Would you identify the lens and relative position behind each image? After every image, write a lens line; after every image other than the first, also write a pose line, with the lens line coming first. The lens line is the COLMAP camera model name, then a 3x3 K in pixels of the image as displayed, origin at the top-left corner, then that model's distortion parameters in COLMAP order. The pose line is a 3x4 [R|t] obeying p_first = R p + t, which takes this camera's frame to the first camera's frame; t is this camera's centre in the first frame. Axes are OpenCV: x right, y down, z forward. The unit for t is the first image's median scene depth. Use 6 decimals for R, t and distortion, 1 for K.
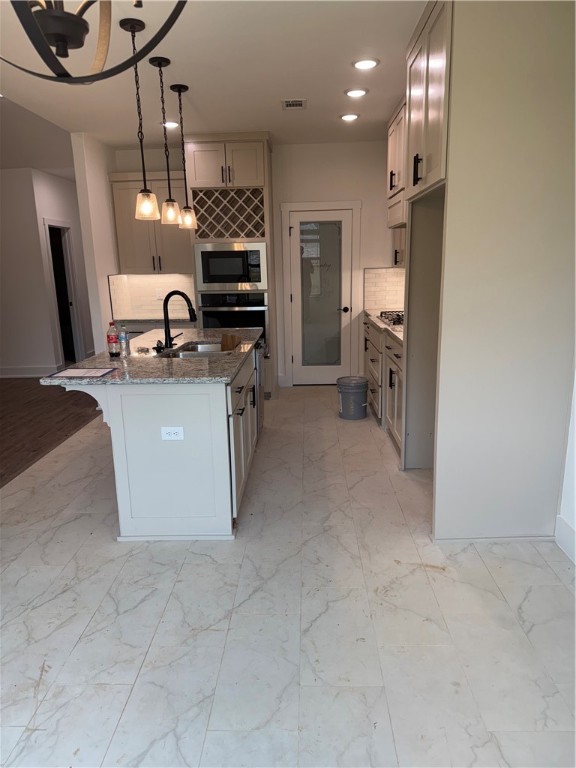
lens RADIAL K [[524.5, 0, 288.0], [0, 524.5, 384.0], [0, 0, 1]] dist [0.057083, -0.133768]
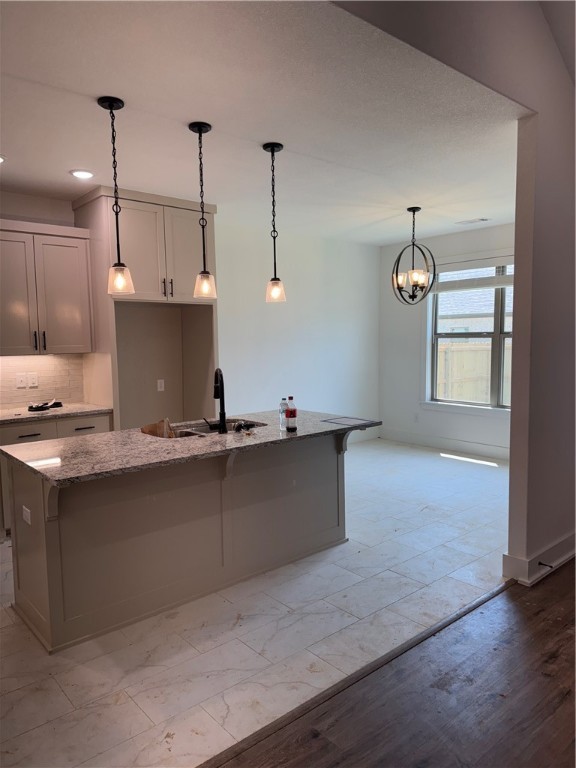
lens RADIAL K [[542.1, 0, 283.2], [0, 542.1, 371.3], [0, 0, 1]] dist [0.060562, -0.063120]
pose [[-0.665362, -0.016565, 0.746337, -0.660061], [0.193883, 0.961613, 0.194190, -0.221919], [-0.720904, 0.273909, -0.636609, 1.005793]]
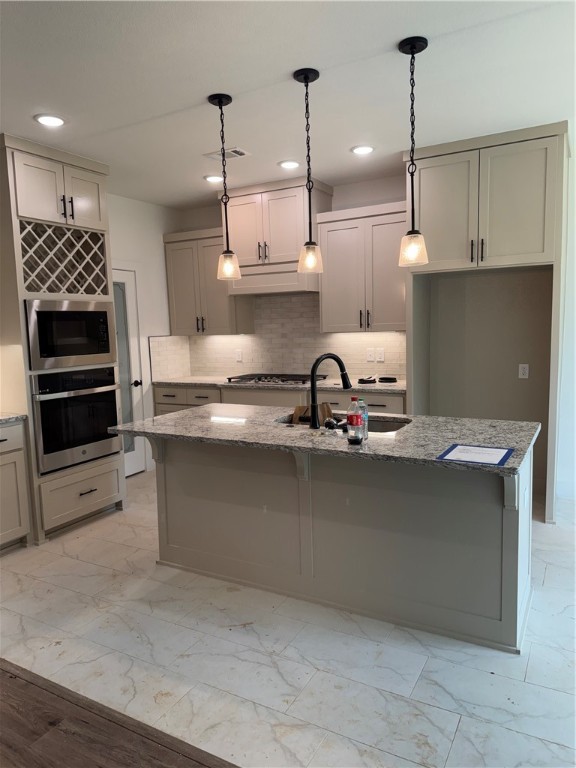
lens RADIAL K [[542.1, 0, 283.2], [0, 542.1, 371.3], [0, 0, 1]] dist [0.060562, -0.063120]
pose [[0.476853, -0.071547, 0.876066, -0.635103], [0.217414, 0.975312, -0.038689, -0.088304], [-0.851670, 0.208918, 0.480636, 0.437961]]
